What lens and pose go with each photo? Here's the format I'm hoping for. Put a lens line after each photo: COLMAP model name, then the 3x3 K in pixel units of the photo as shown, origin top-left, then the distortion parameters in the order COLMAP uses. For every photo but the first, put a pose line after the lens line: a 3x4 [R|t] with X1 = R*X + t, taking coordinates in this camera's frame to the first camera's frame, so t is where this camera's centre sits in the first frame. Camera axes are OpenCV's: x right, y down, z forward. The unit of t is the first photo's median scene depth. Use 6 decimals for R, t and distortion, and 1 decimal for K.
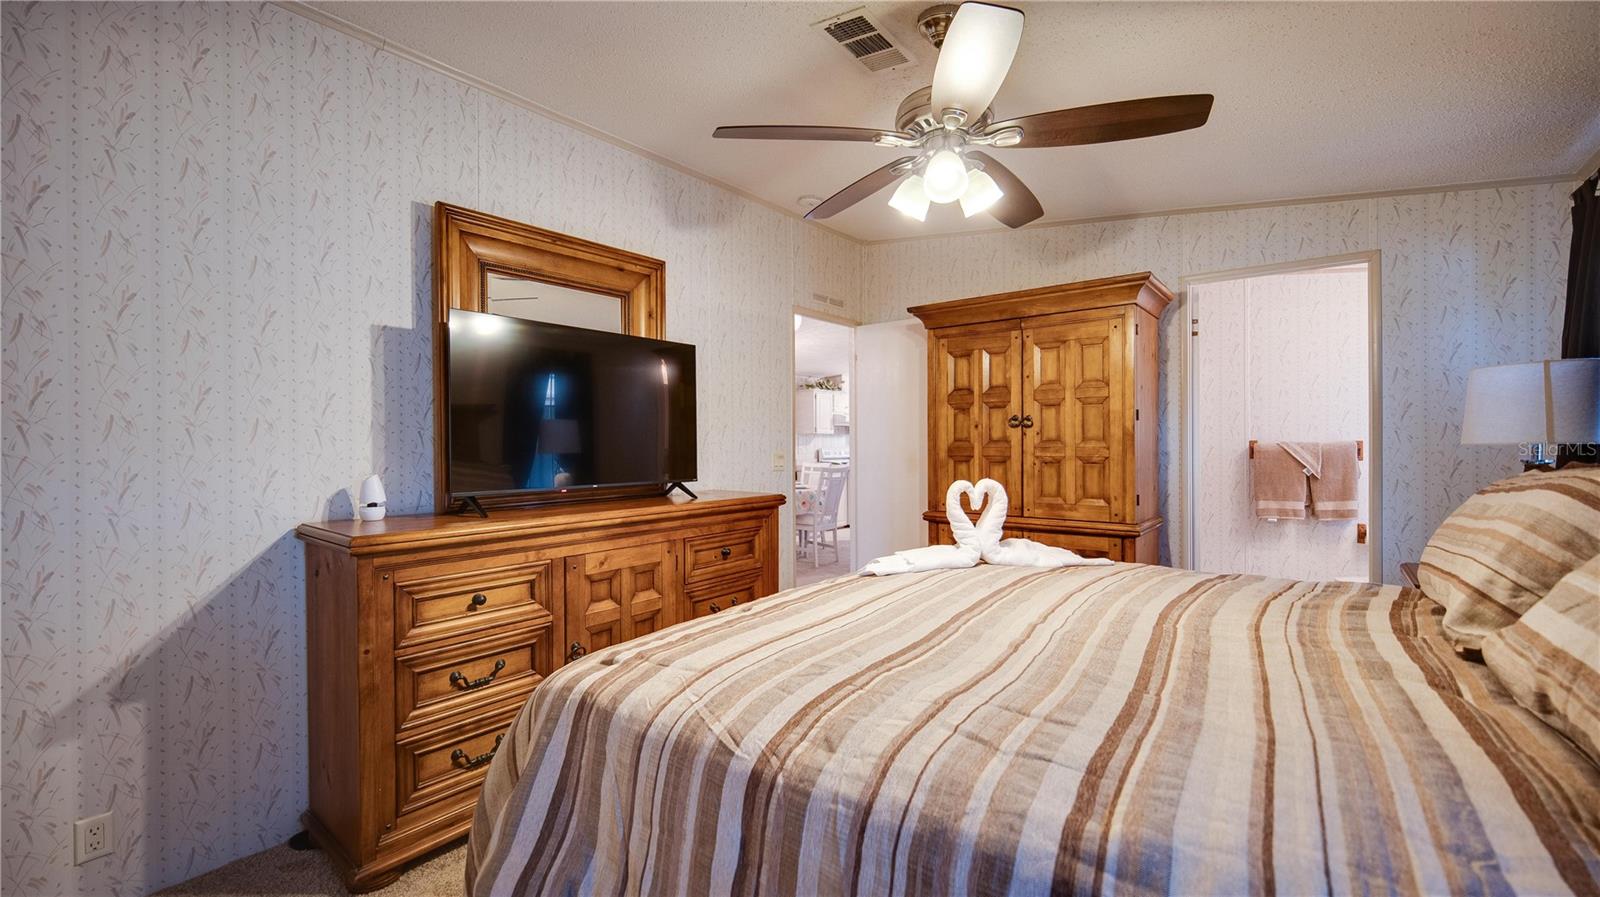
lens RADIAL K [[640.6, 0, 800.0], [0, 640.6, 448.5], [0, 0, 1]] dist [0.000808, 0.000135]
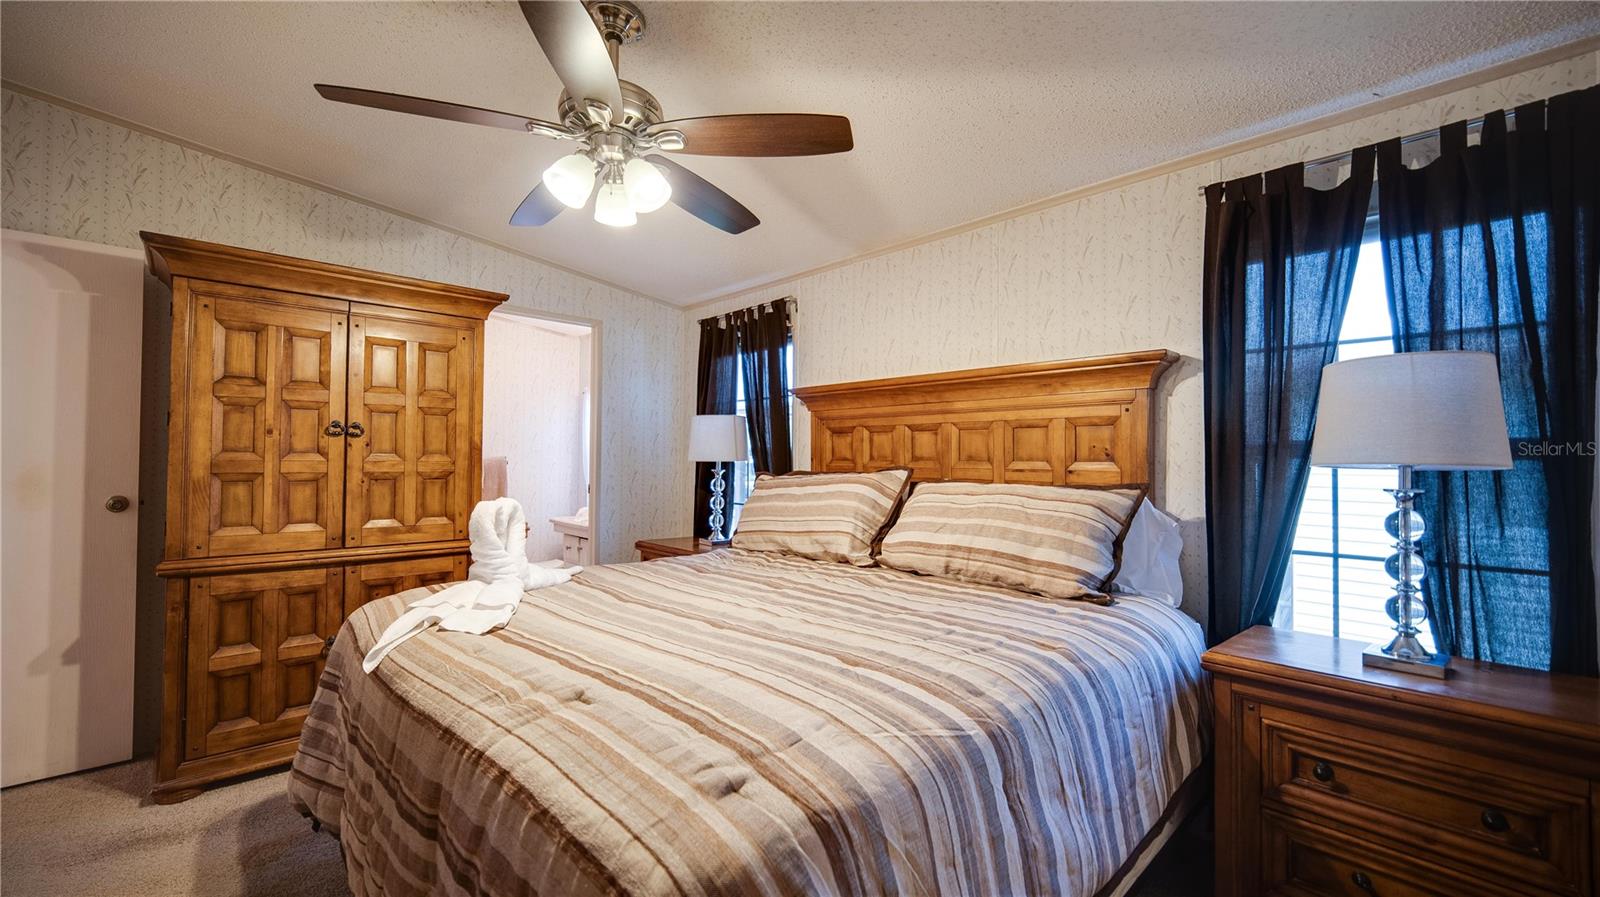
lens RADIAL K [[640.6, 0, 800.0], [0, 640.6, 448.5], [0, 0, 1]] dist [0.000808, 0.000135]
pose [[0.160431, 0.021835, 0.986806, -0.414721], [-0.004362, 0.999761, -0.021413, -0.003598], [-0.987037, -0.000869, 0.160488, 0.358728]]
